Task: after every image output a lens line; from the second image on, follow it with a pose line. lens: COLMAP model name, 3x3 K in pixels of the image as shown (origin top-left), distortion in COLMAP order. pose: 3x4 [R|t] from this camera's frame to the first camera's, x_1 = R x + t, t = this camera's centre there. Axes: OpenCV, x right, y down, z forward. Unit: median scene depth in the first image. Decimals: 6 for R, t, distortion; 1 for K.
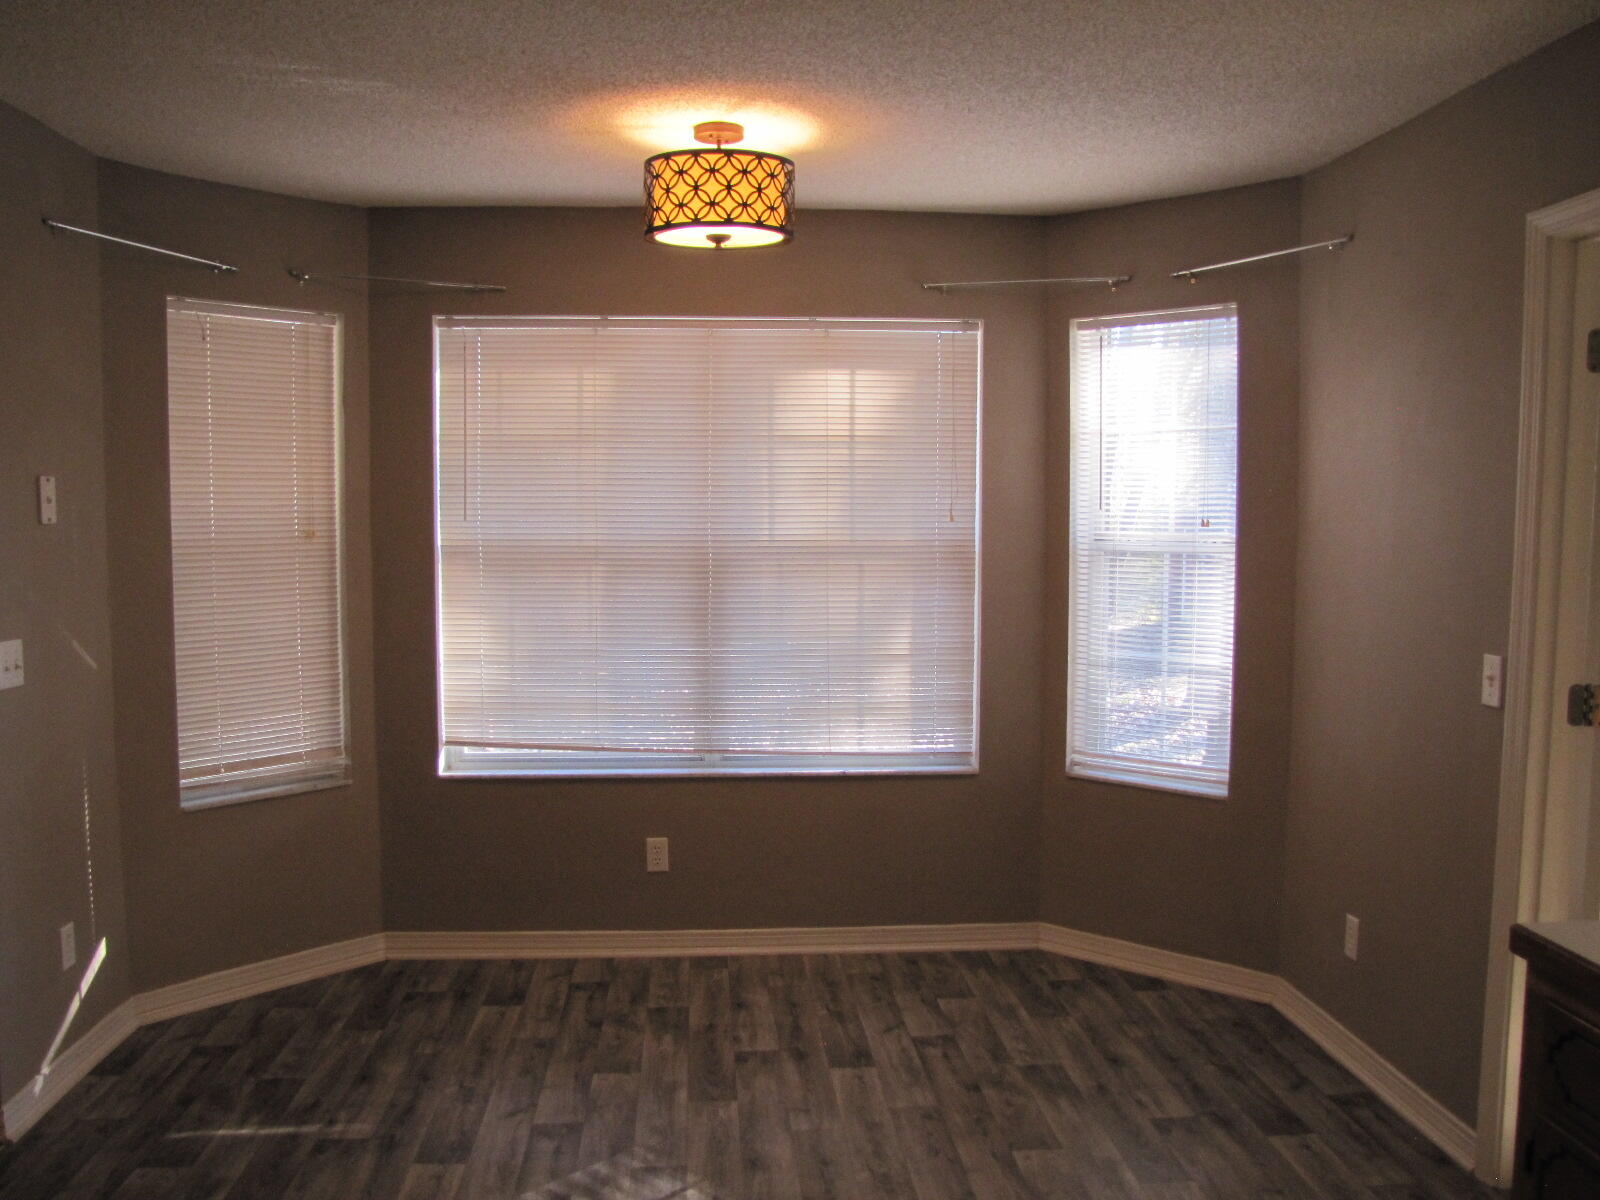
lens RADIAL K [[1444.1, 0, 765.6], [0, 1444.1, 643.8], [0, 0, 1]] dist [-0.134829, 0.072145]
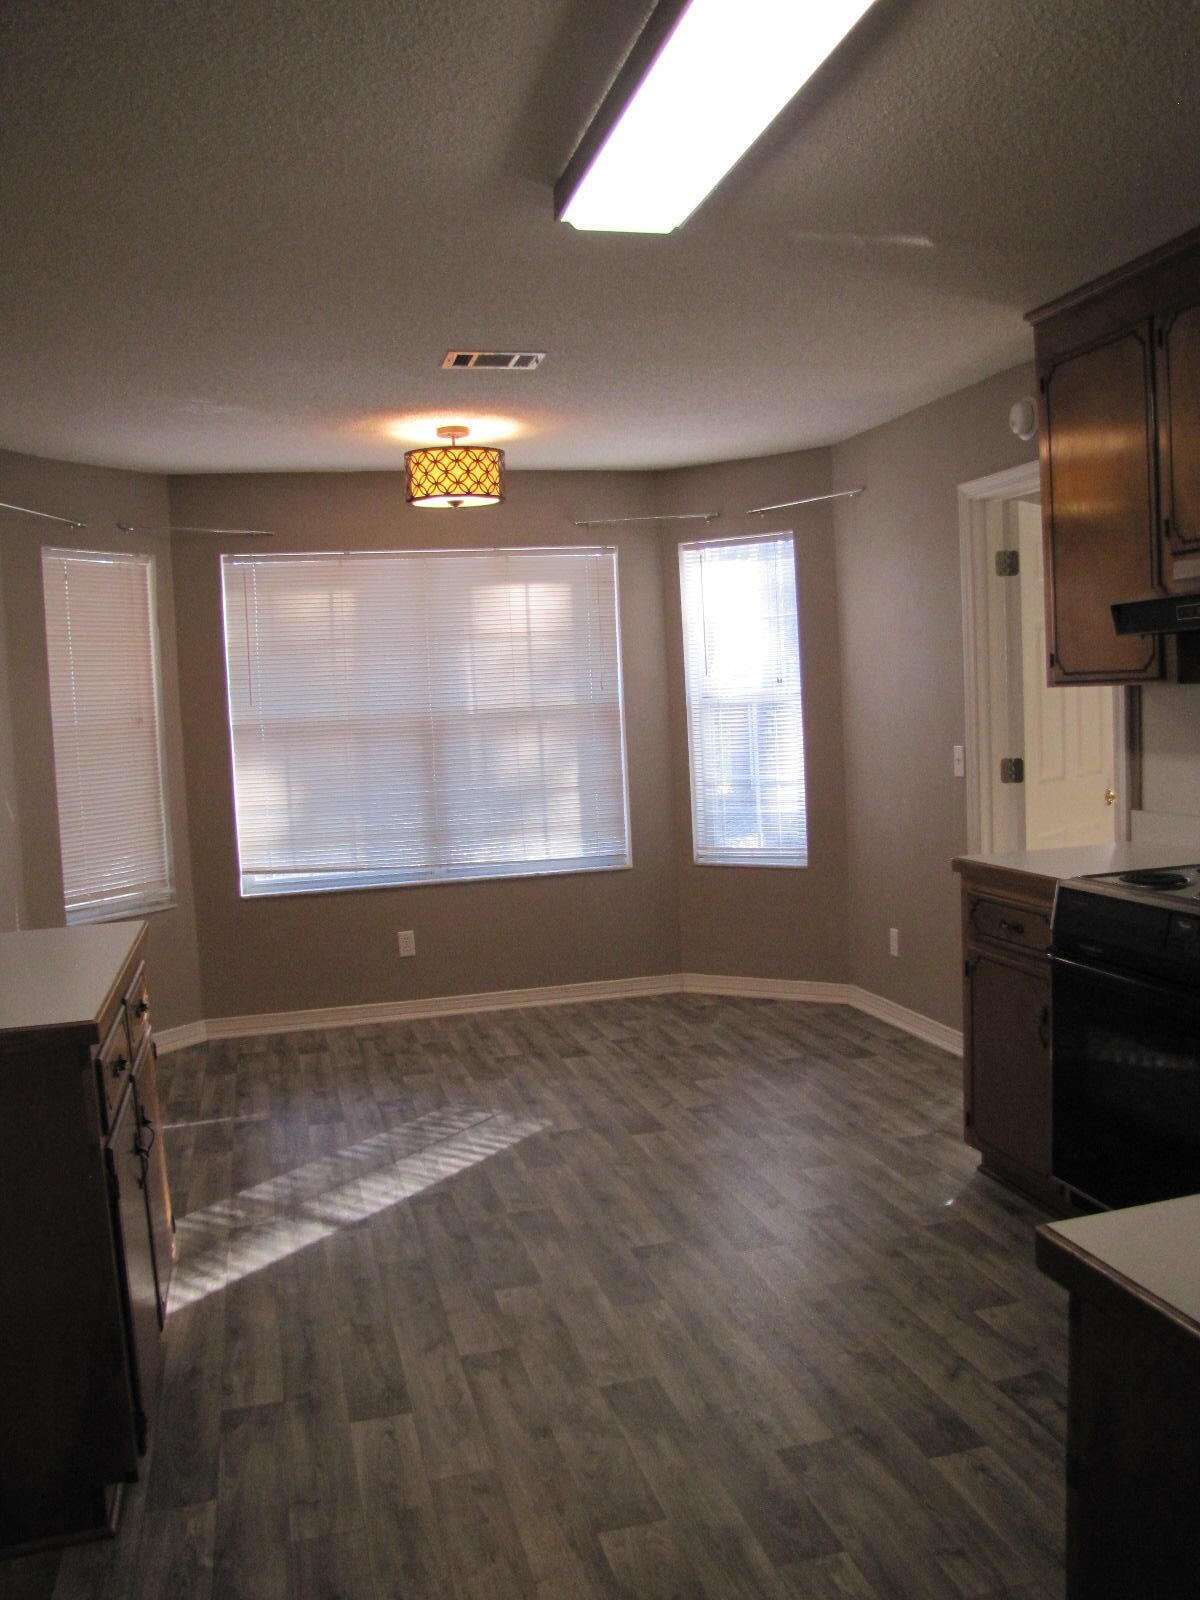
lens RADIAL K [[1348.0, 0, 648.9], [0, 1348.0, 811.8], [0, 0, 1]] dist [-0.100301, 0.049836]
pose [[0.976493, -0.064746, 0.205596, -0.120293], [0.066377, 0.997794, -0.001035, 0.044150], [-0.205075, 0.014657, 0.978636, -0.336292]]
